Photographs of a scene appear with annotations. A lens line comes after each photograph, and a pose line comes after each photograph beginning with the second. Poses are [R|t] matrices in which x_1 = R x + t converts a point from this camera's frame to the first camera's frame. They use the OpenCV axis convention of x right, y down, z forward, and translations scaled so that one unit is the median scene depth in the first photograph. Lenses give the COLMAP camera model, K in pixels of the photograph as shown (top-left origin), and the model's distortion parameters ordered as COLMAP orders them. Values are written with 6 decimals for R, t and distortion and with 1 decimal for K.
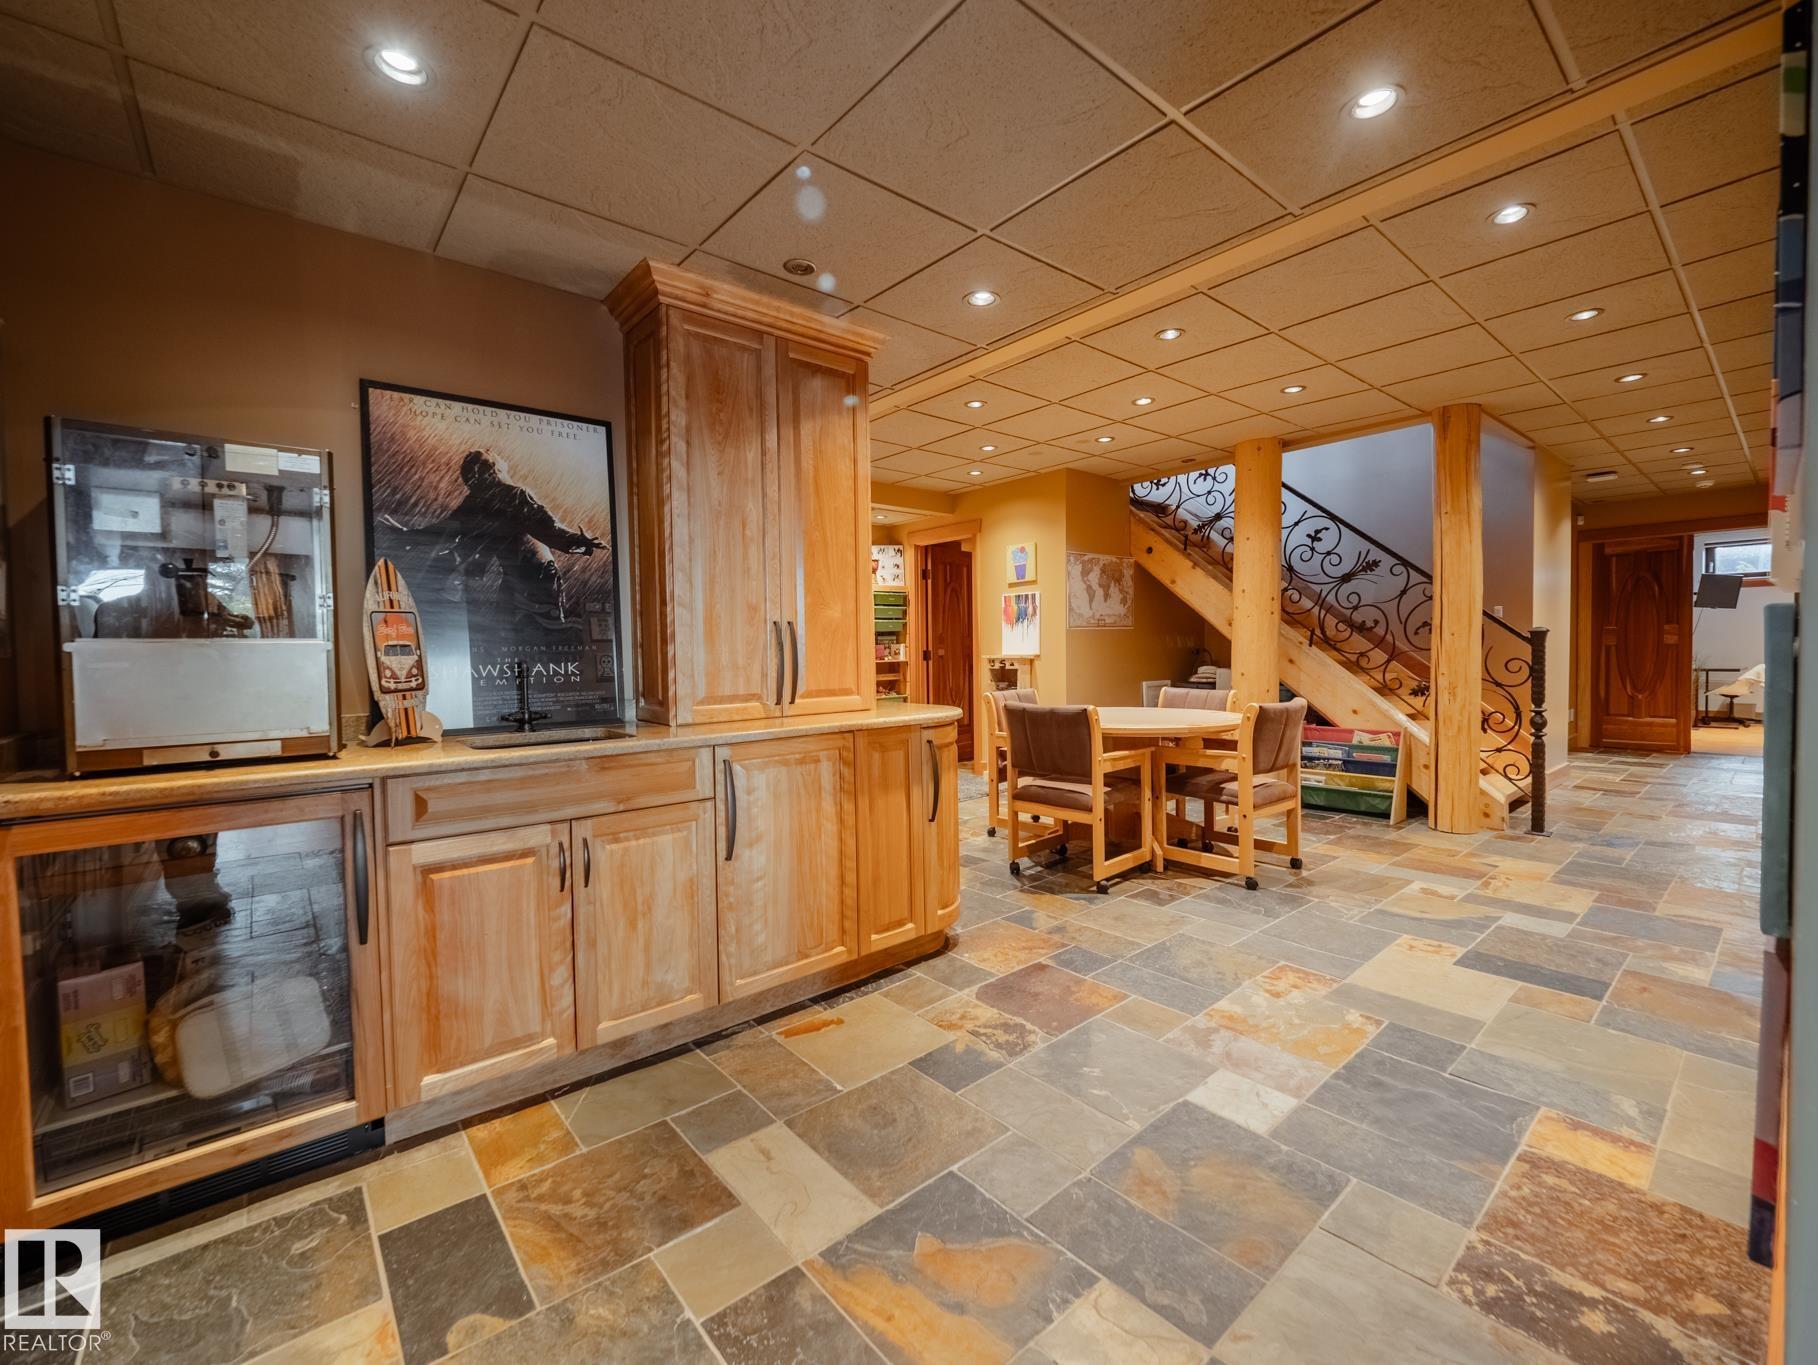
lens RADIAL K [[765.1, 0, 908.1], [0, 765.1, 678.8], [0, 0, 1]] dist [0.005360, -0.004722]
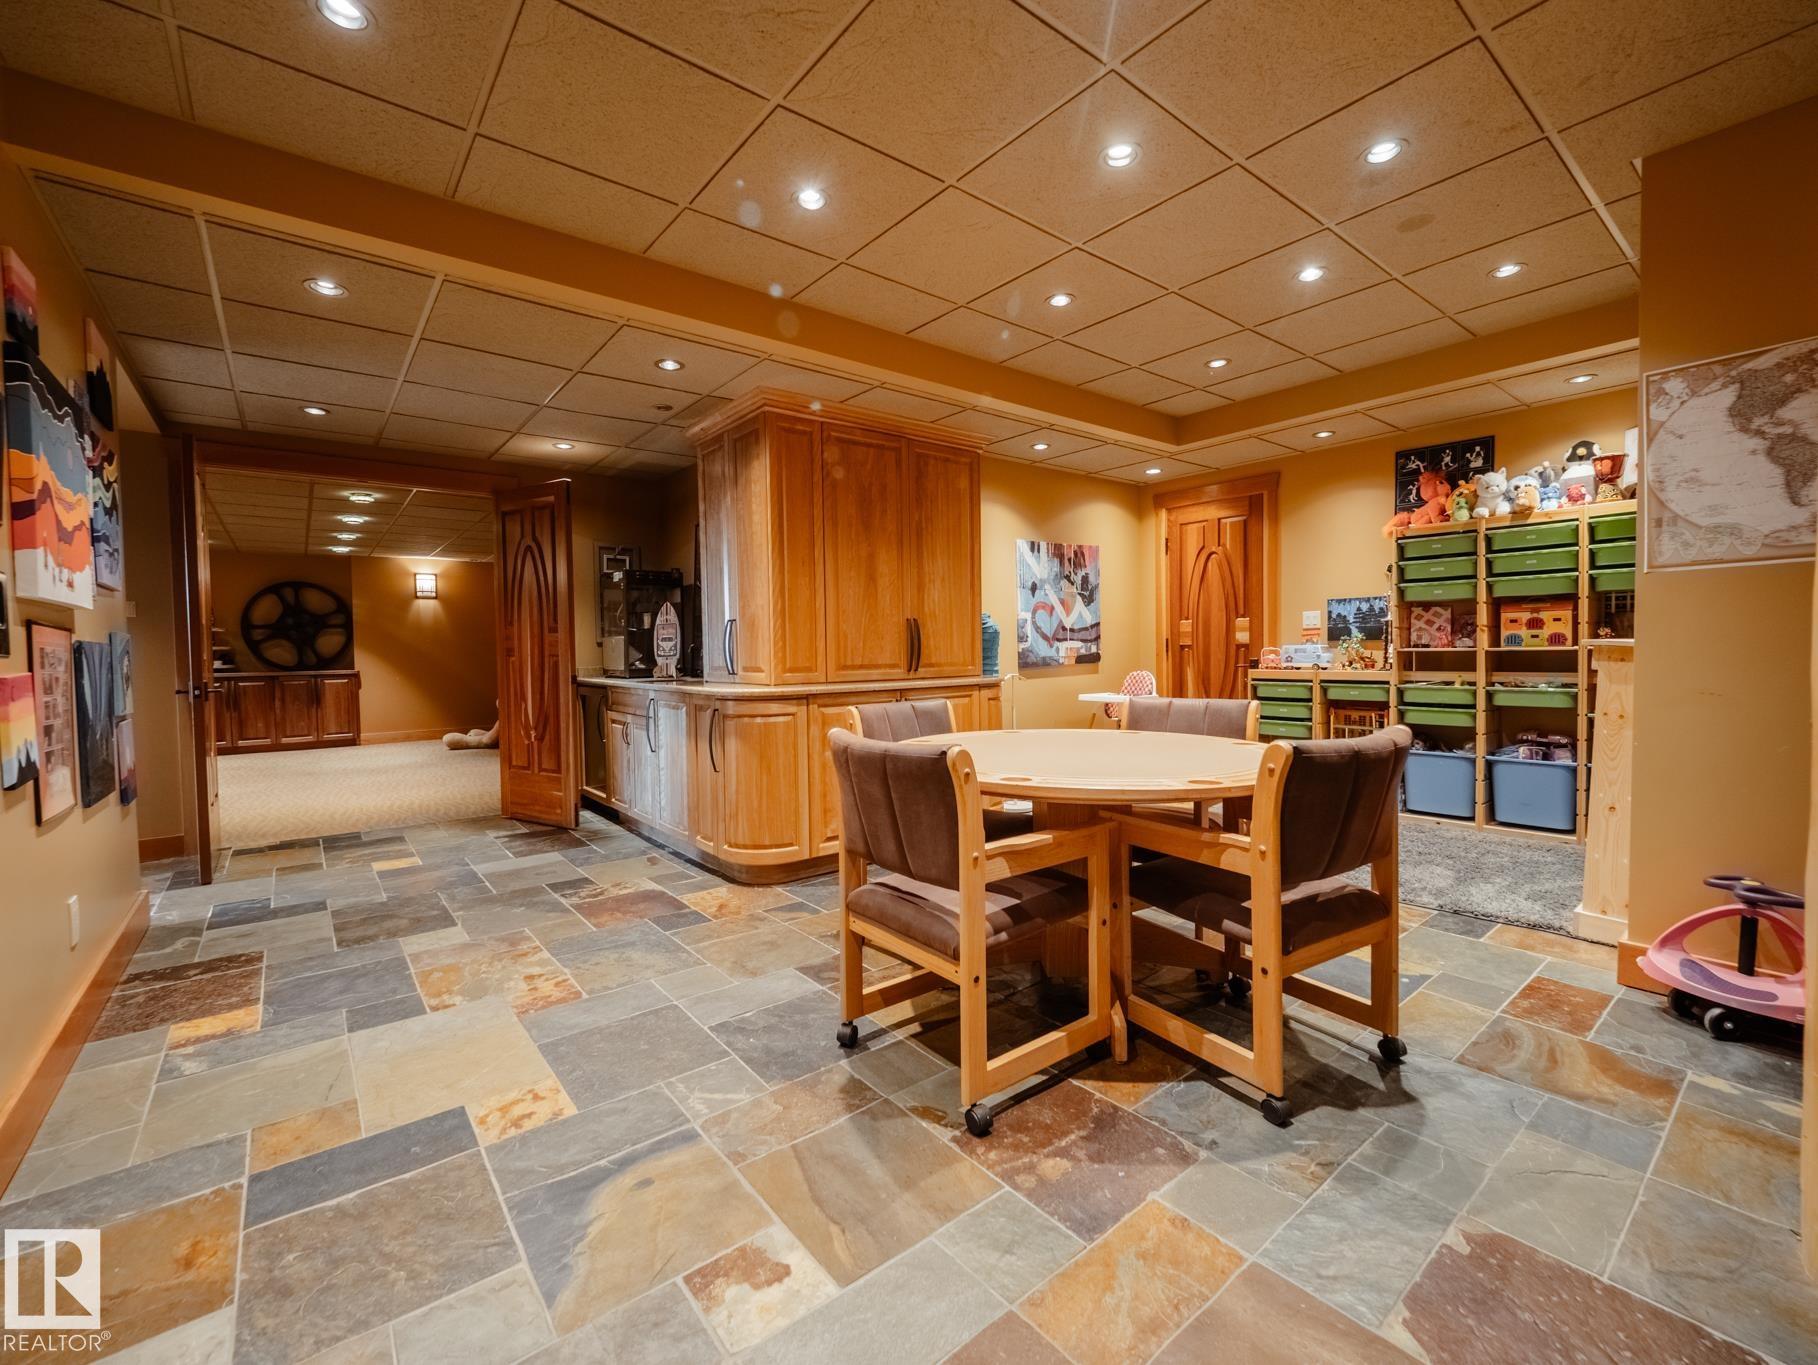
lens RADIAL K [[765.1, 0, 893.3], [0, 765.1, 672.0], [0, 0, 1]] dist [0.005360, -0.004722]
pose [[-0.035196, 0.047235, -0.998264, 1.512188], [-0.018888, 0.998673, 0.047920, -0.056076], [0.999202, 0.020542, -0.034257, 1.556804]]
